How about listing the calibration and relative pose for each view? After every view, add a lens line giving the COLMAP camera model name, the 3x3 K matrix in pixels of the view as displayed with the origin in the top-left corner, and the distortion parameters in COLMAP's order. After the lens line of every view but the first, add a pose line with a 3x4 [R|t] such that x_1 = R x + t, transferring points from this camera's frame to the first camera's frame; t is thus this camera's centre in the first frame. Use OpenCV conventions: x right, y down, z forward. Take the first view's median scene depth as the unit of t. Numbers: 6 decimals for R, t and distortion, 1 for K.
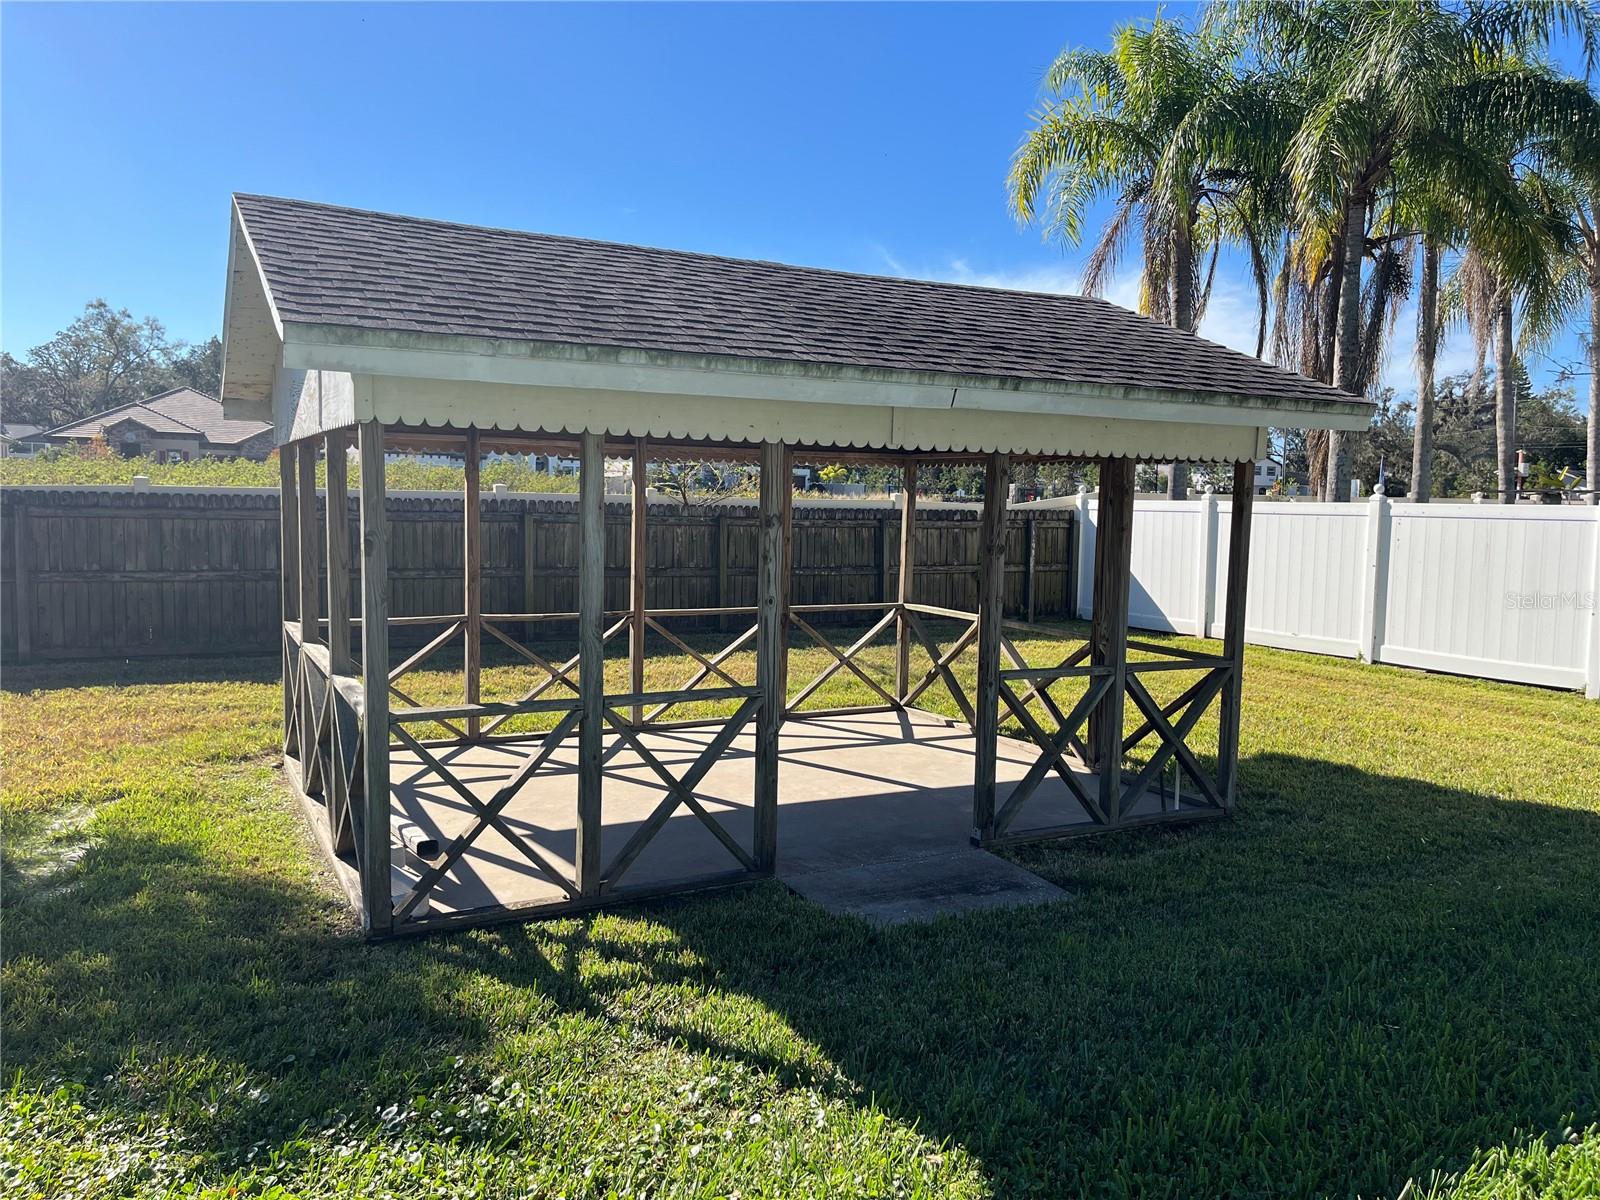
lens RADIAL K [[1205.0, 0, 802.1], [0, 1205.0, 600.7], [0, 0, 1]] dist [0.013550, -0.000556]
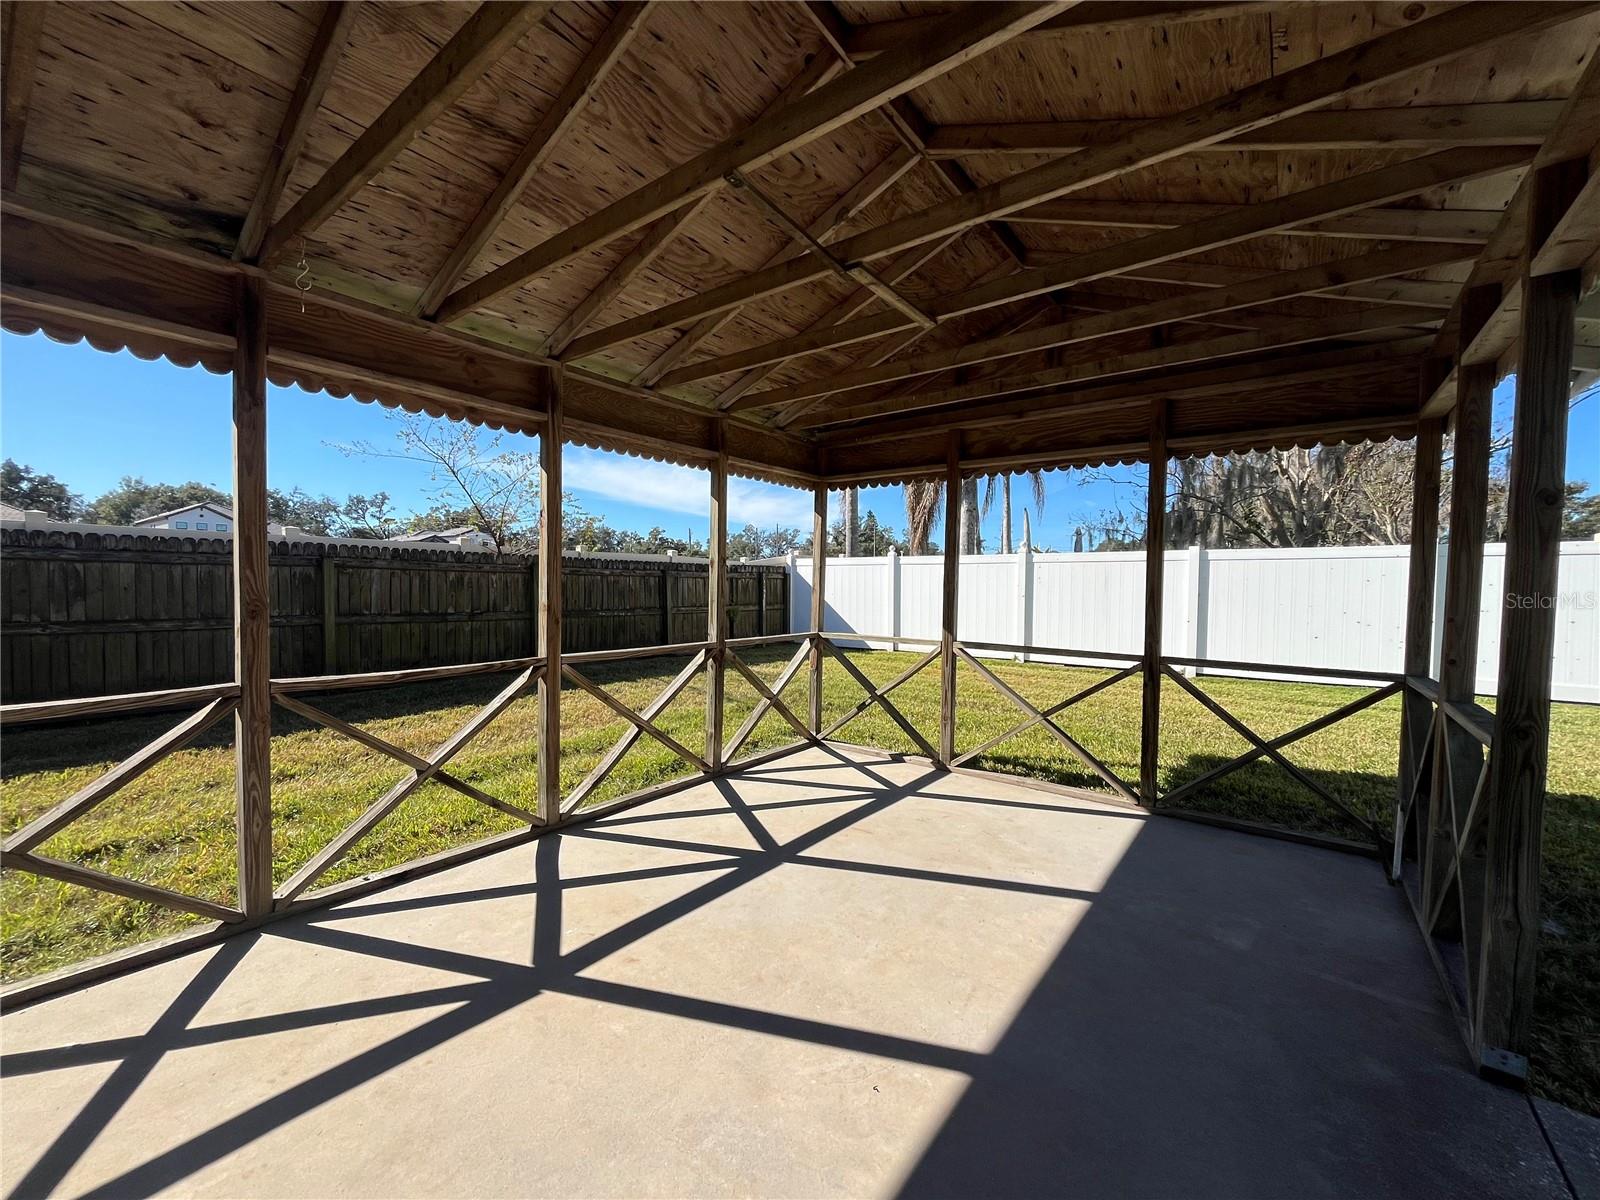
lens RADIAL K [[646.0, 0, 793.7], [0, 646.0, 603.1], [0, 0, 1]] dist [-0.004329, 0.000364]
pose [[0.909230, -0.021549, 0.415735, -0.105001], [0.041972, 0.998316, -0.040048, -0.000943], [-0.414172, 0.053862, 0.908604, 0.388159]]
